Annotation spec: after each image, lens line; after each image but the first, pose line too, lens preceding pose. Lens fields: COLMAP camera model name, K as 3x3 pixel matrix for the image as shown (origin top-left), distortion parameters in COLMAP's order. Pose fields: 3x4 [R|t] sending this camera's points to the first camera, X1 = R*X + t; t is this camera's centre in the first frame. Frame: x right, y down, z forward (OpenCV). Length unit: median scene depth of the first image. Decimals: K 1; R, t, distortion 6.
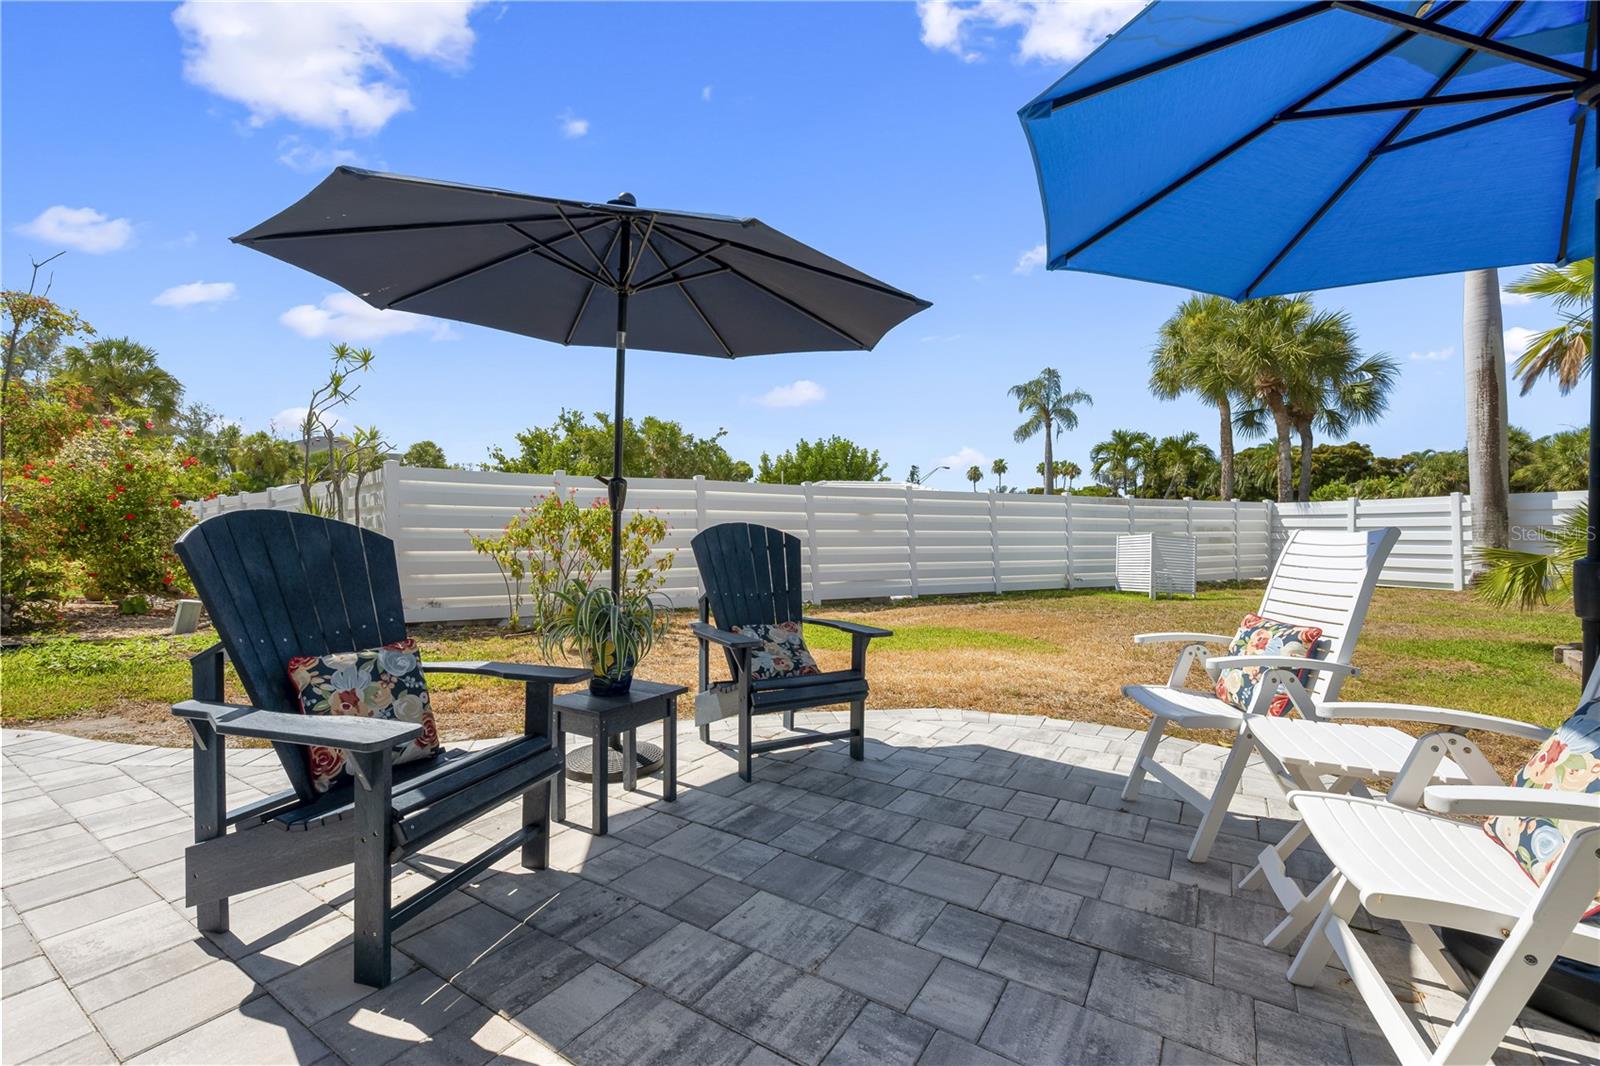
lens RADIAL K [[670.0, 0, 781.3], [0, 670.0, 534.4], [0, 0, 1]] dist [-0.002621, -0.000426]
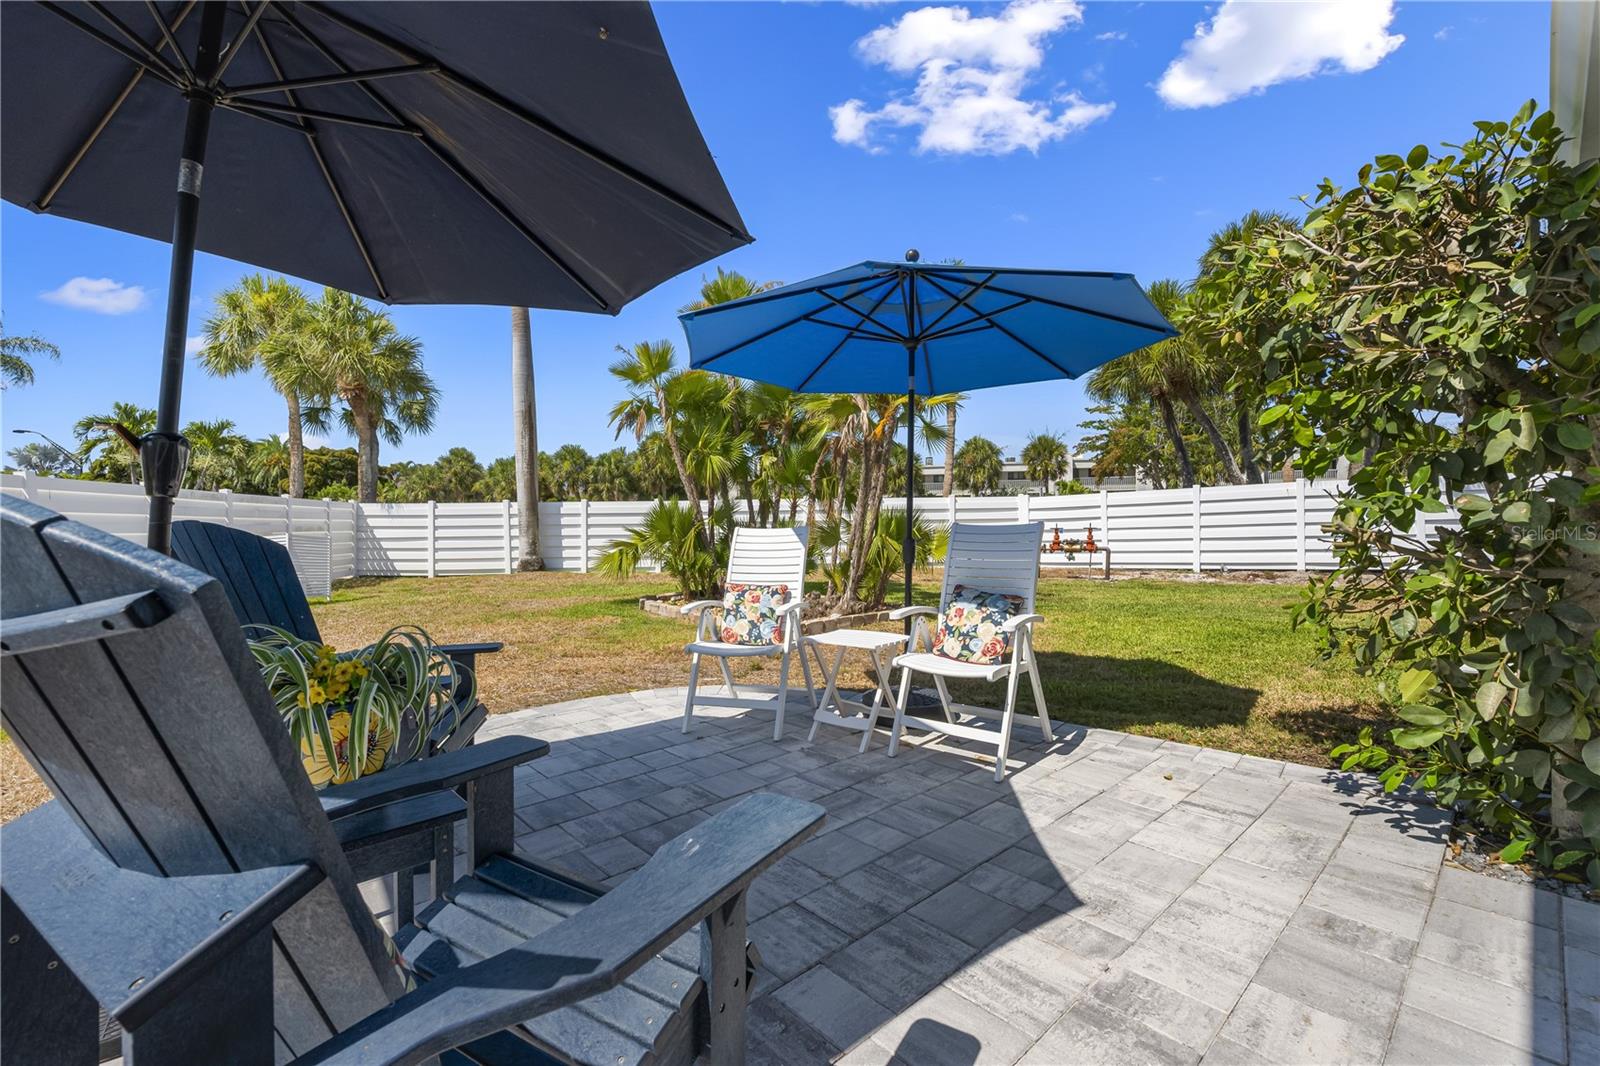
lens RADIAL K [[687.3, 0, 797.6], [0, 687.3, 534.5], [0, 0, 1]] dist [-0.001948, -0.000373]
pose [[0.251149, -0.015834, 0.967819, -0.165360], [0.015618, 0.999802, 0.012304, -0.001707], [-0.967822, 0.012025, 0.251347, 0.099754]]
